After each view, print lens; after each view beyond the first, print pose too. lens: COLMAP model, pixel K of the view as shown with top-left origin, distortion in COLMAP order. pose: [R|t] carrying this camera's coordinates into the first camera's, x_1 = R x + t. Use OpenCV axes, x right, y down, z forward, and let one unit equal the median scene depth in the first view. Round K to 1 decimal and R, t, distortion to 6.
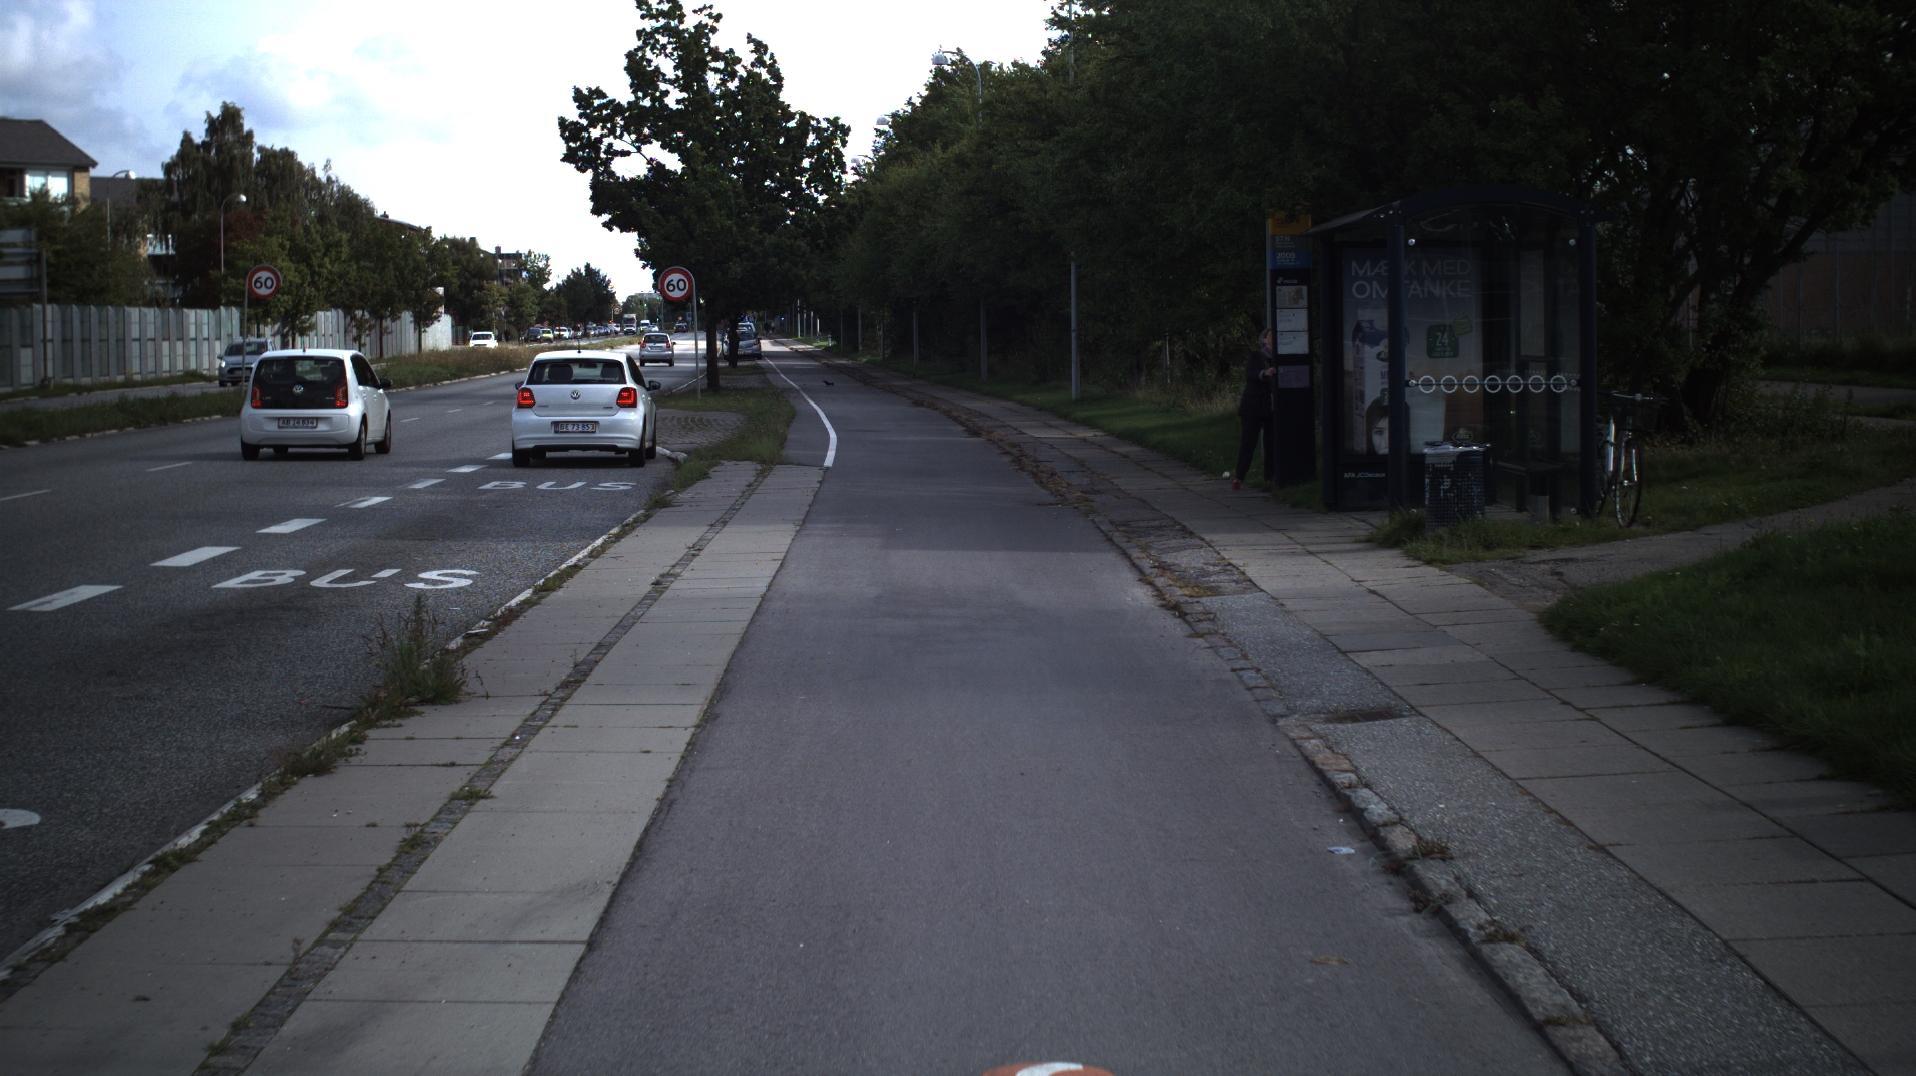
lens RADIAL K [[3364.8, 0, 958.0], [0, 3364.8, 538.0], [0, 0, 1]] dist [-0.258568, 0.275433]
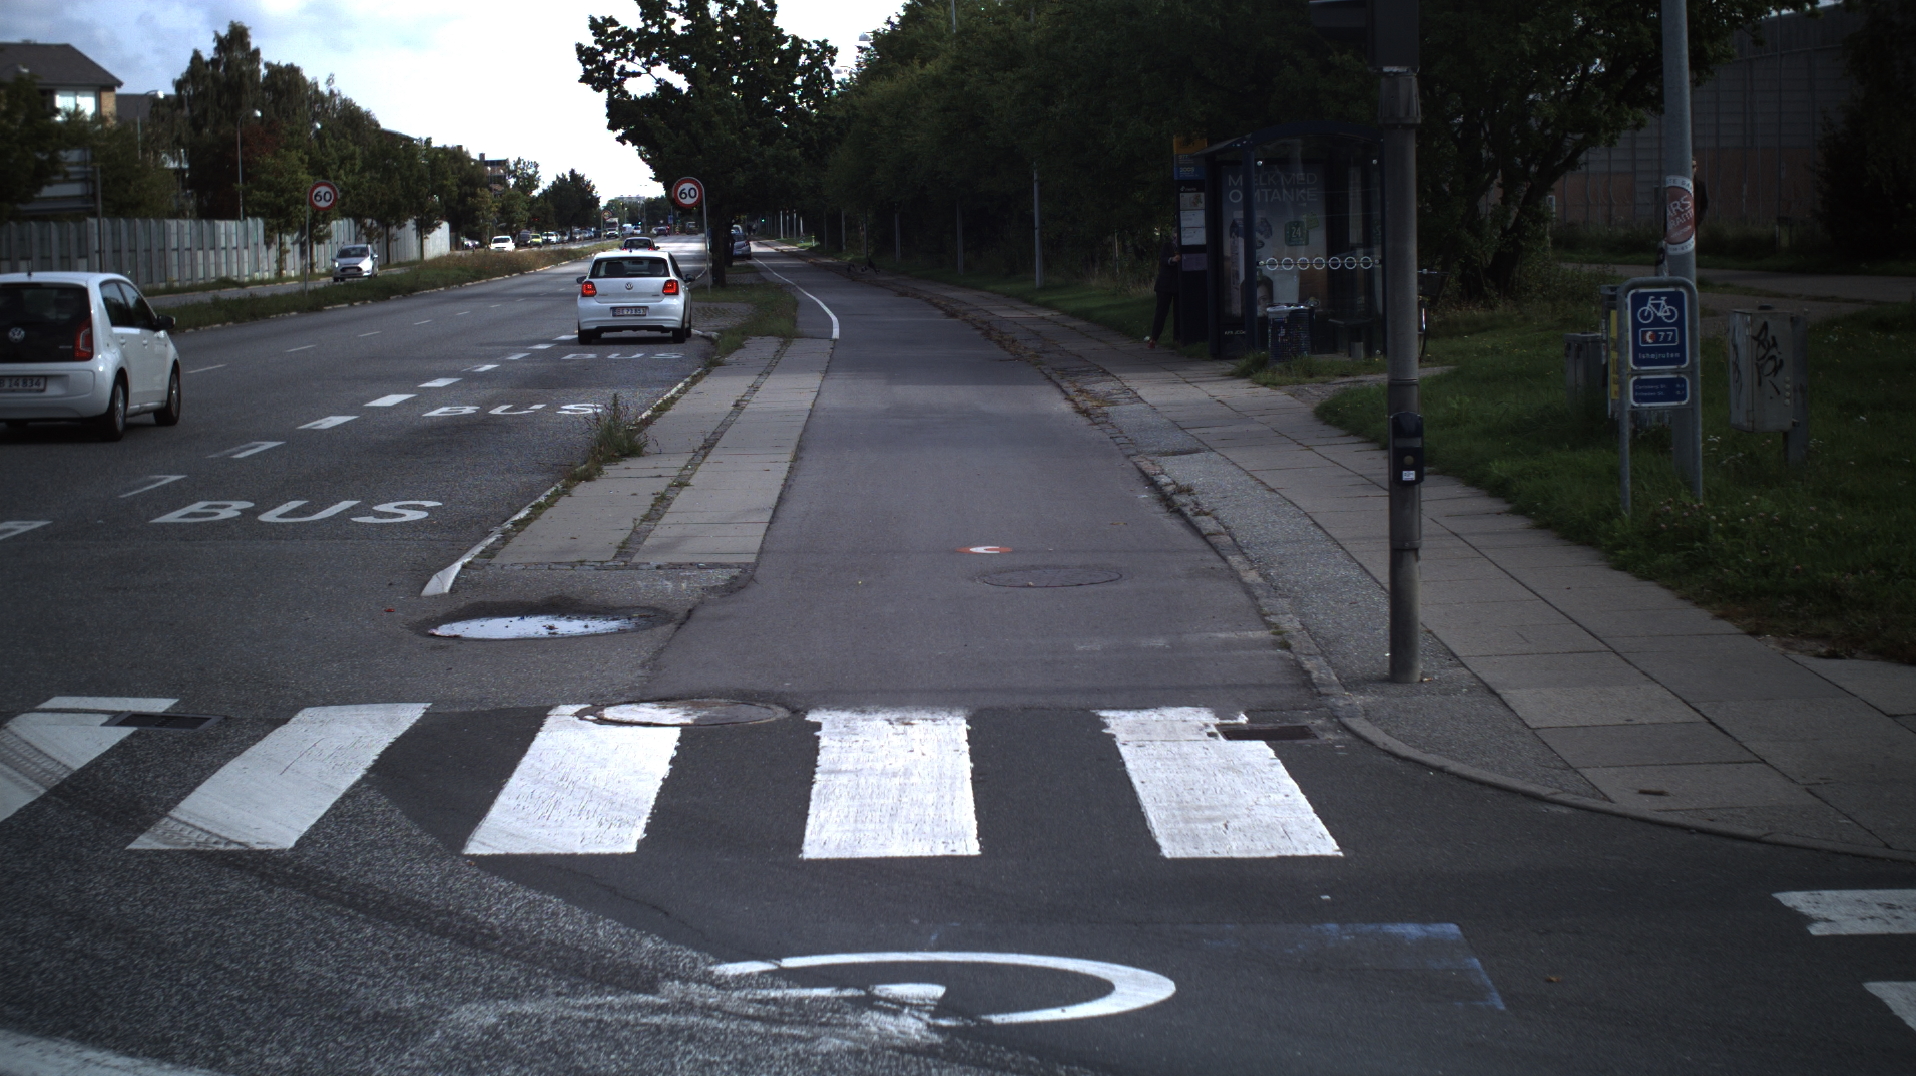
lens RADIAL K [[3364.8, 0, 958.0], [0, 3364.8, 538.0], [0, 0, 1]] dist [-0.258568, 0.275433]
pose [[0.999898, -0.013177, 0.005459, -0.000332], [0.013008, 0.999465, 0.029995, 0.007379], [-0.005851, -0.029921, 0.999535, -0.119367]]
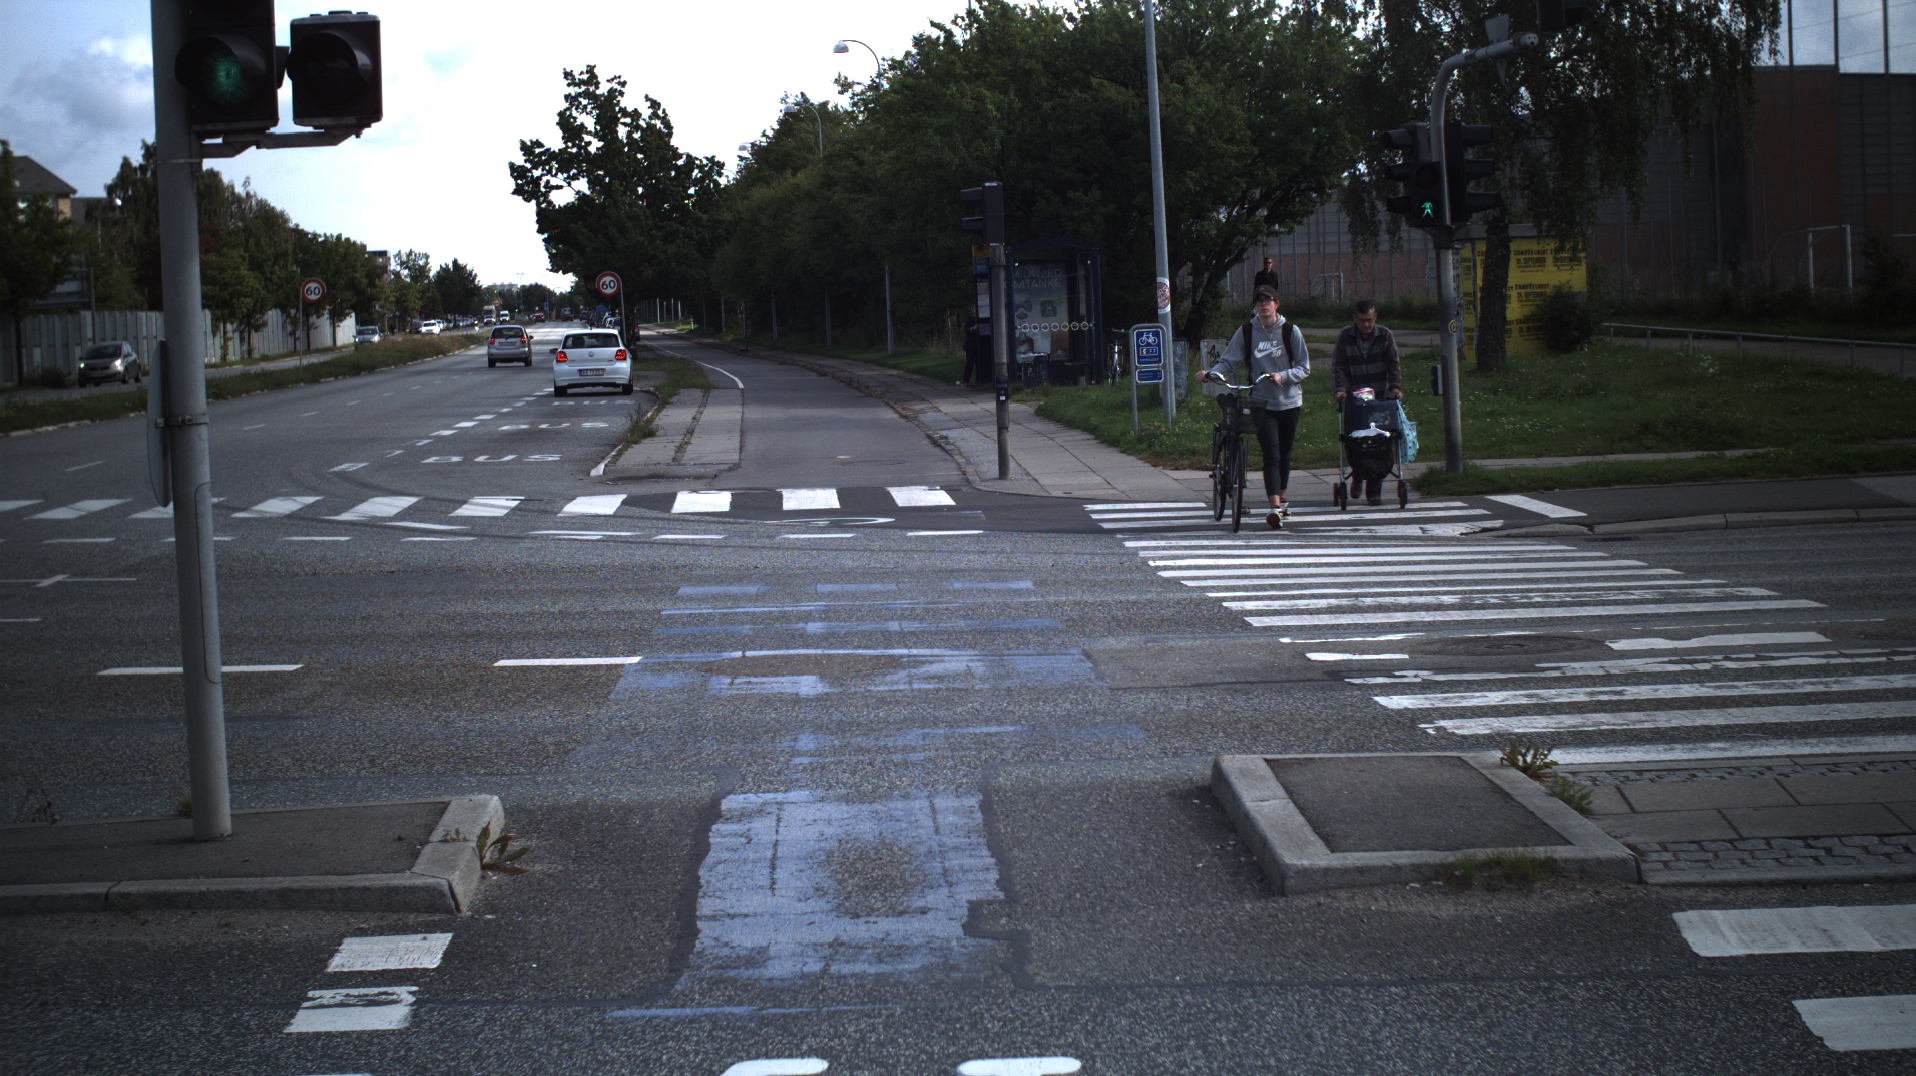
lens RADIAL K [[3364.8, 0, 958.0], [0, 3364.8, 538.0], [0, 0, 1]] dist [-0.258568, 0.275433]
pose [[0.998577, -0.029795, 0.044233, -0.002460], [0.029531, 0.999542, 0.006614, 0.022679], [-0.044410, -0.005298, 0.998999, -0.360571]]
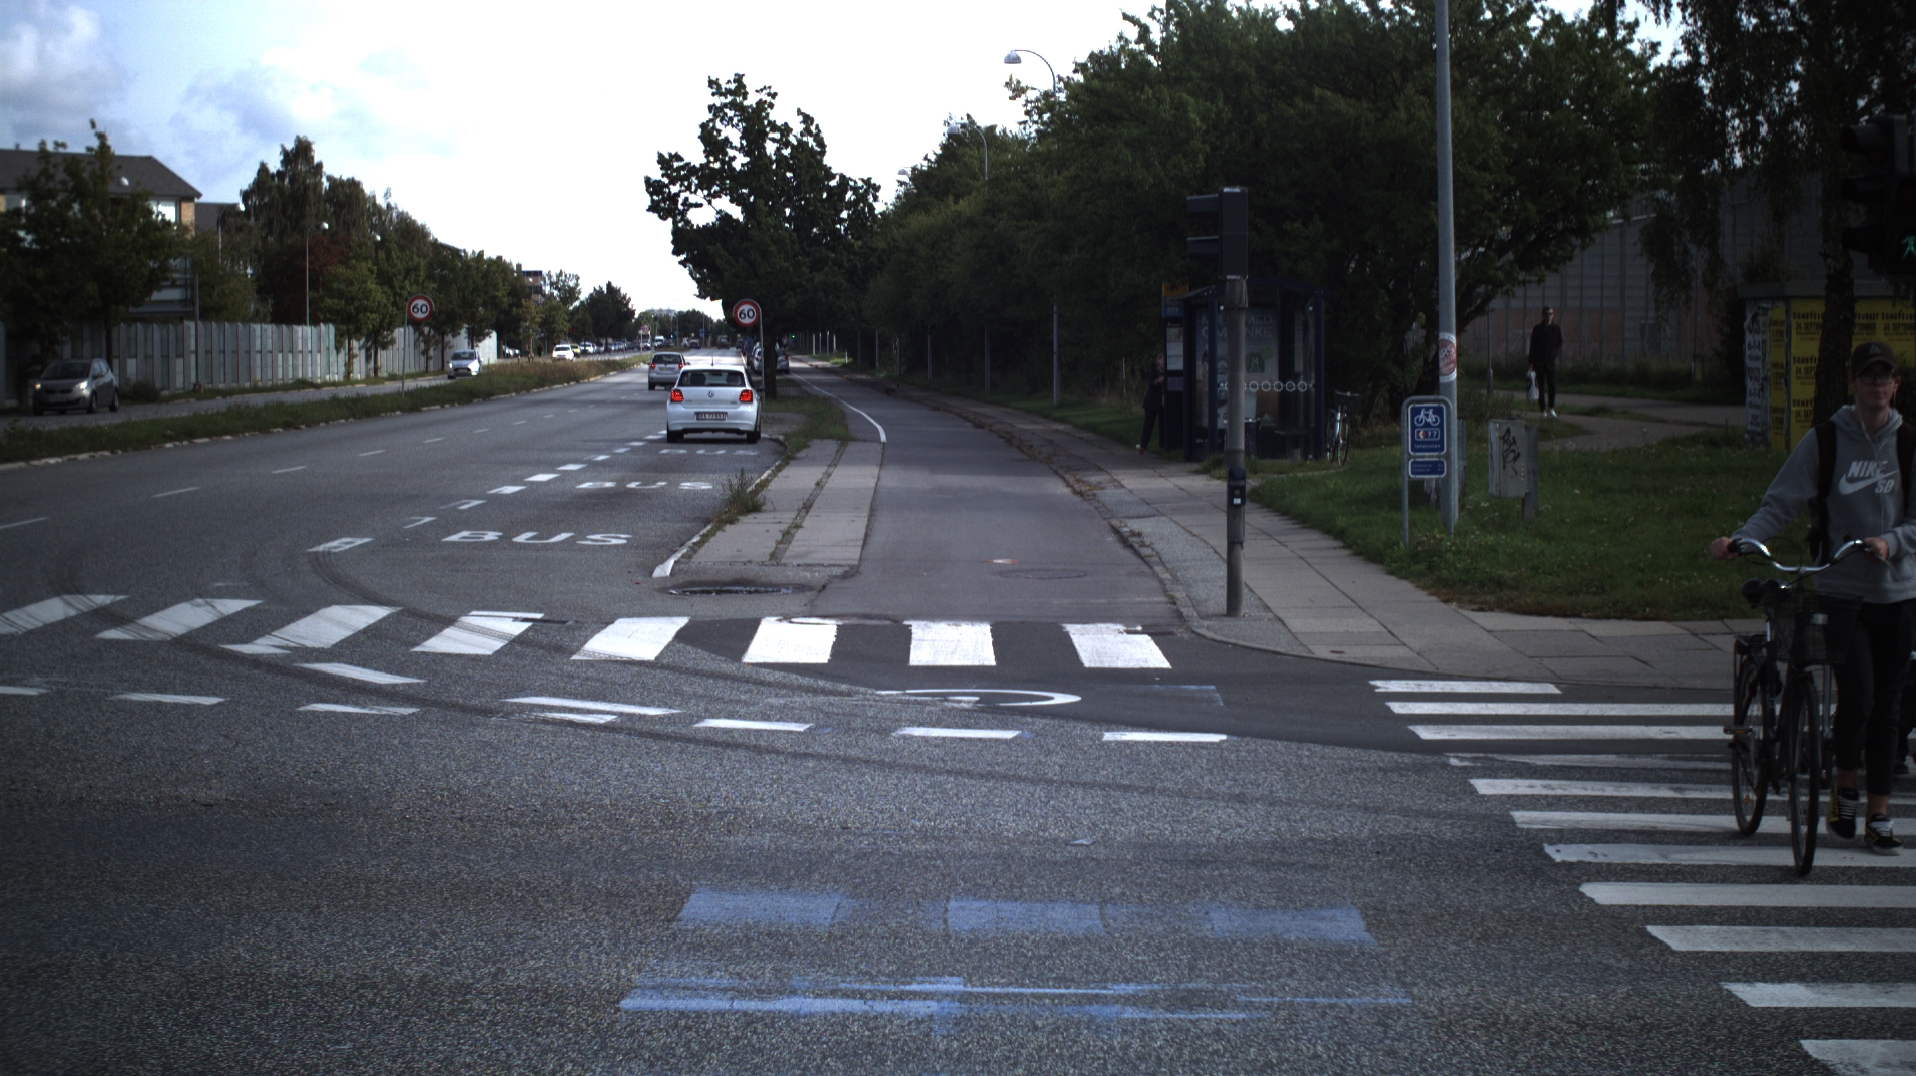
lens RADIAL K [[3364.8, 0, 958.0], [0, 3364.8, 538.0], [0, 0, 1]] dist [-0.258568, 0.275433]
pose [[0.999959, 0.008990, -0.000587, -0.001698], [-0.008993, 0.999945, -0.005430, 0.013892], [0.000538, 0.005435, 0.999985, -0.239902]]
